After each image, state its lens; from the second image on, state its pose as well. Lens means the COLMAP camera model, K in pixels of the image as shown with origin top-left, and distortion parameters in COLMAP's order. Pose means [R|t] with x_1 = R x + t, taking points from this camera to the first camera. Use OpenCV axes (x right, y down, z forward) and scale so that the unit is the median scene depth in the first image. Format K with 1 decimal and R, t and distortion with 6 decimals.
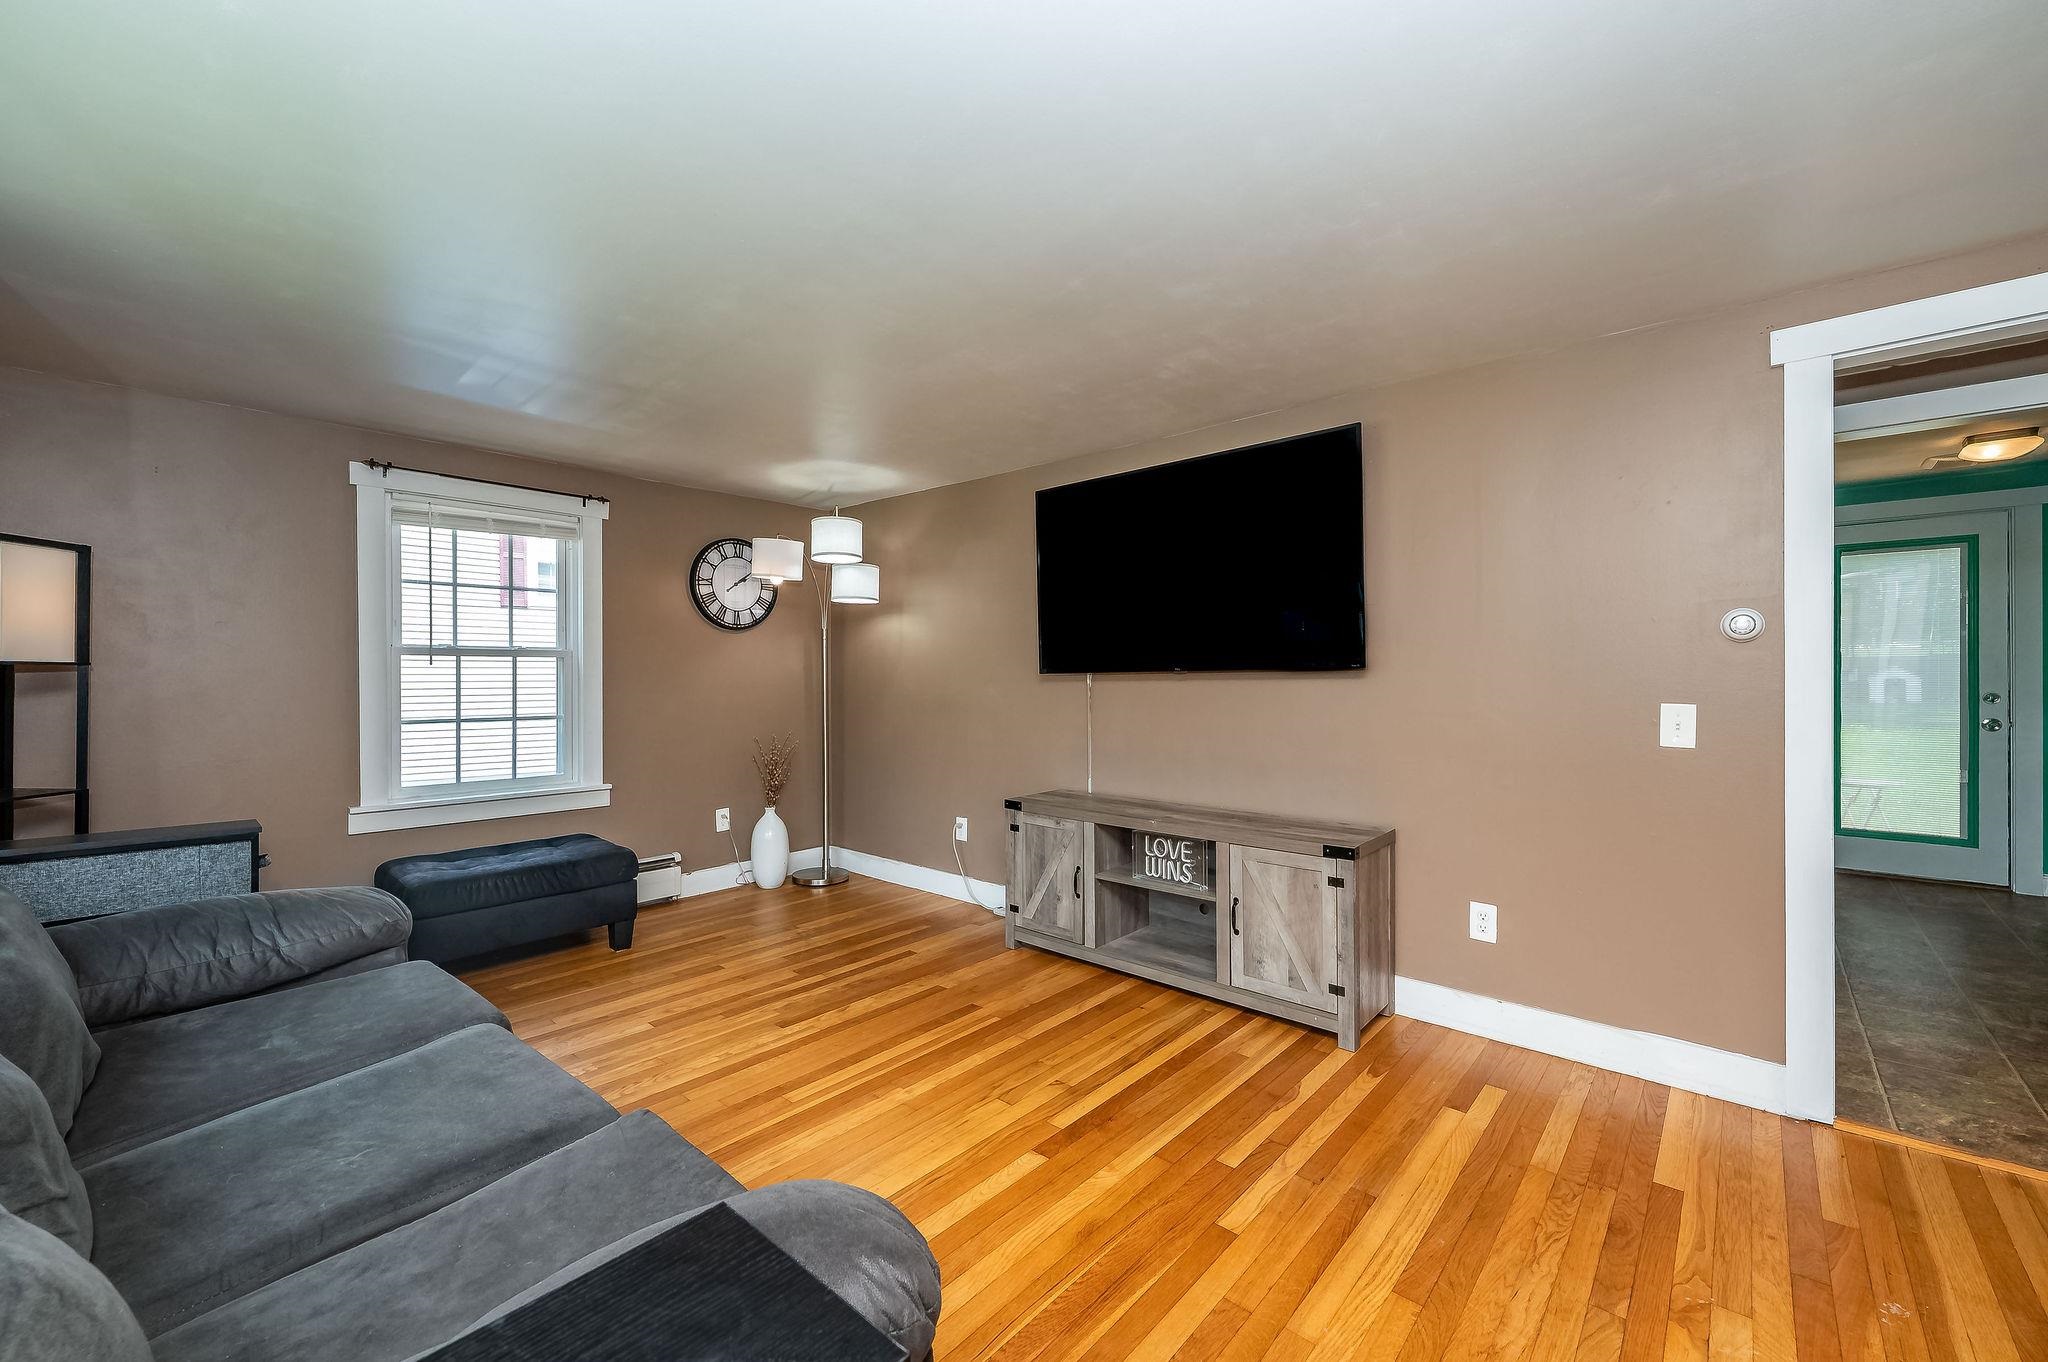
lens RADIAL K [[818.4, 0, 1016.7], [0, 818.4, 675.7], [0, 0, 1]] dist [-0.000563, -0.000220]
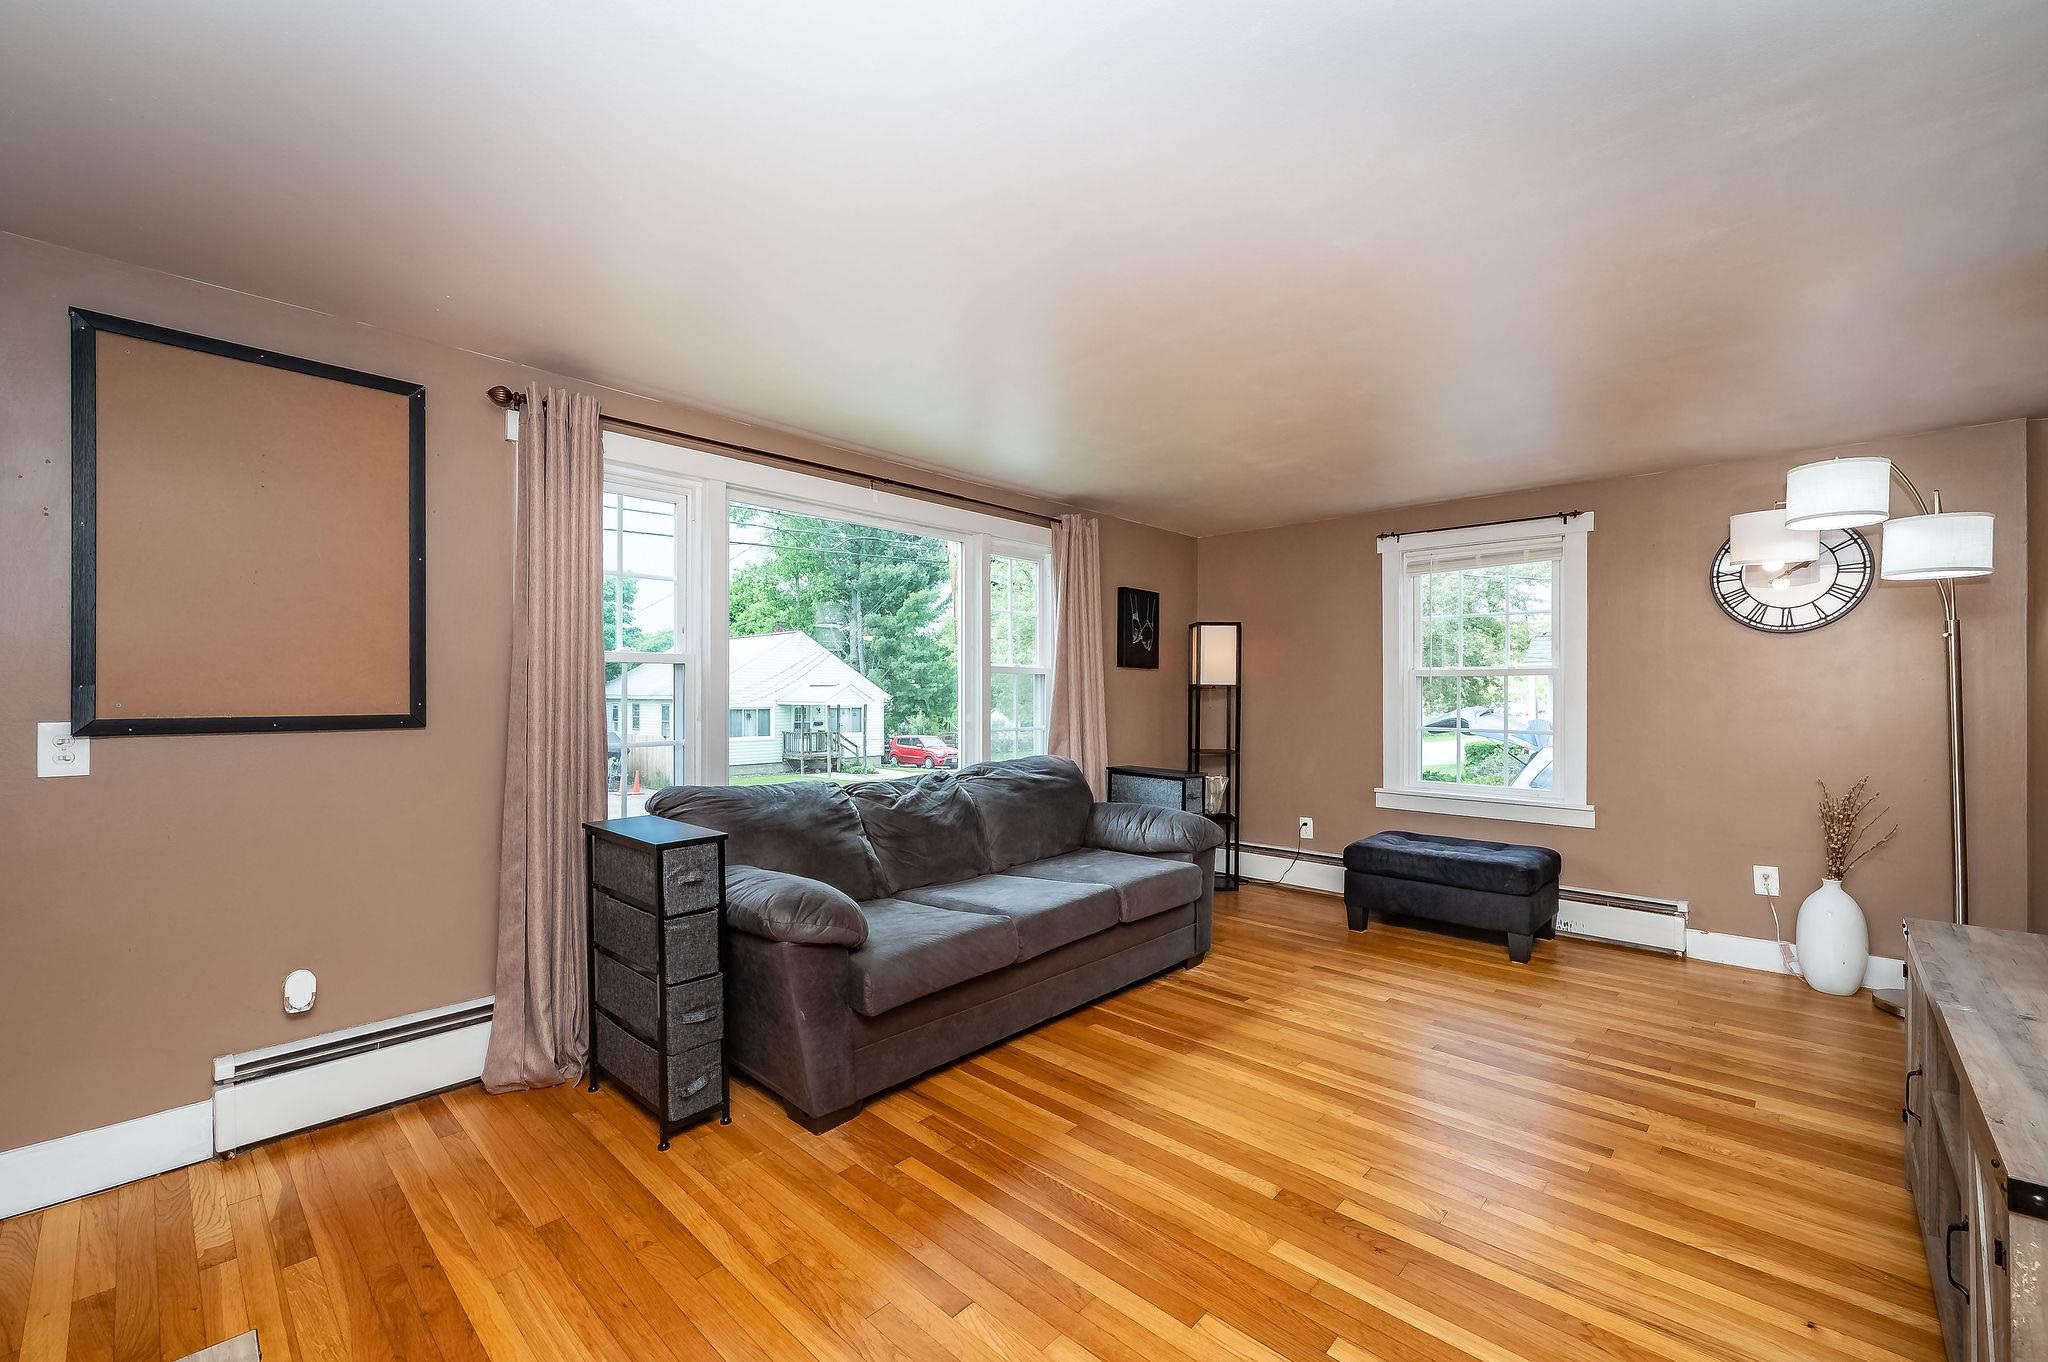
lens RADIAL K [[832.7, 0, 1019.2], [0, 832.7, 690.7], [0, 0, 1]] dist [0.000398, -0.000031]
pose [[-0.030709, 0.000286, -0.999528, 0.630391], [-0.001968, 0.999998, 0.000347, -0.002502], [0.999526, 0.001978, -0.030708, 0.451296]]
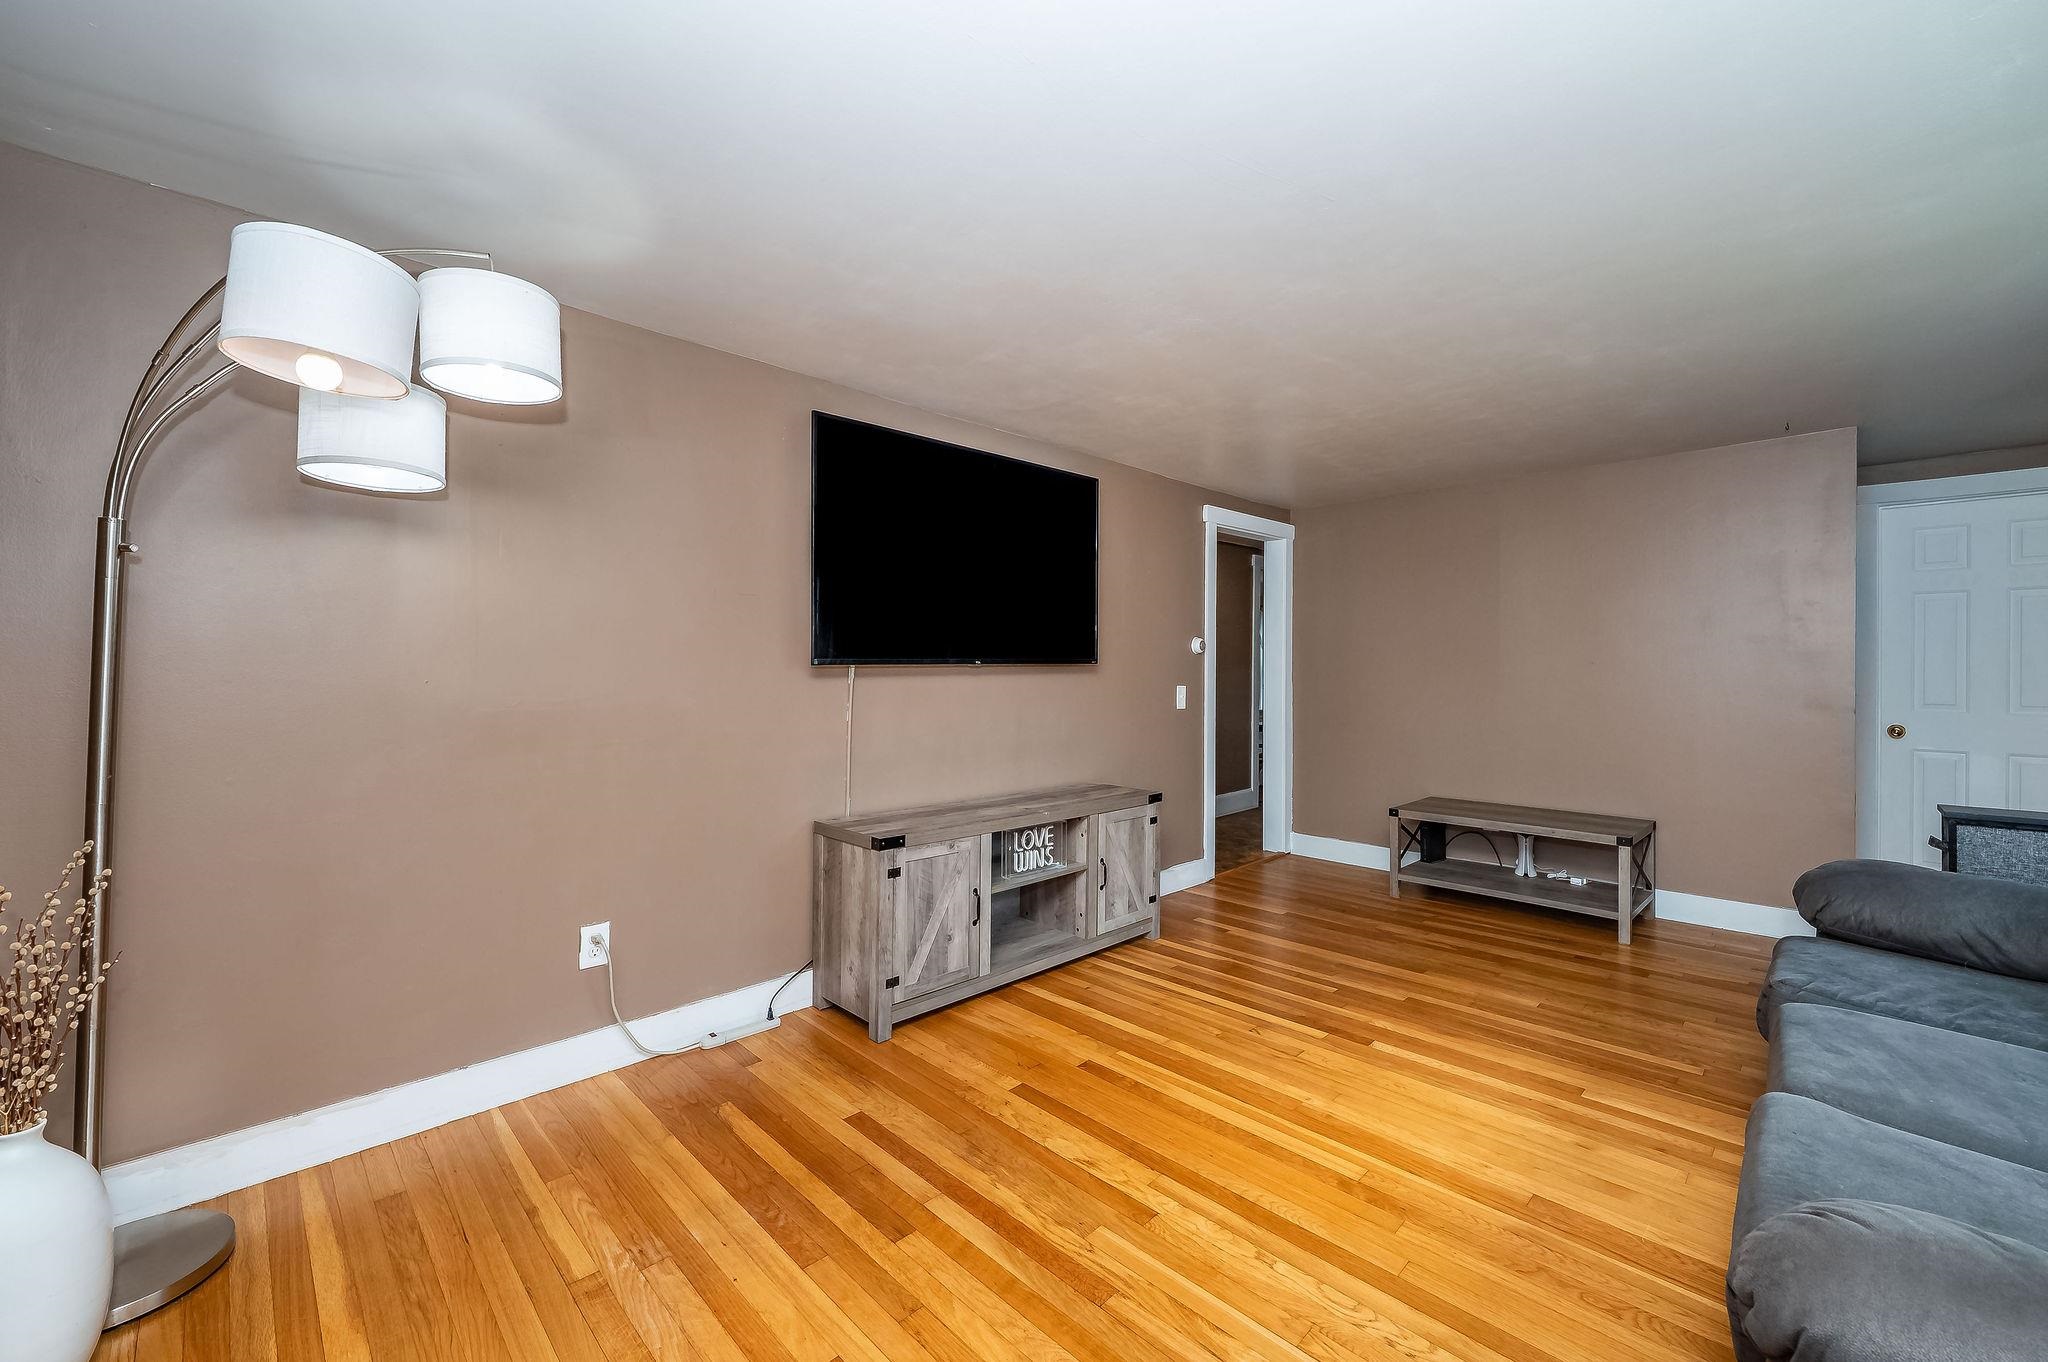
lens RADIAL K [[818.4, 0, 1016.7], [0, 818.4, 675.7], [0, 0, 1]] dist [-0.000563, -0.000220]
pose [[0.069978, -0.002062, 0.997546, -0.797467], [-0.001348, 0.999997, 0.002162, 0.005829], [-0.997548, -0.001496, 0.069975, 0.910310]]
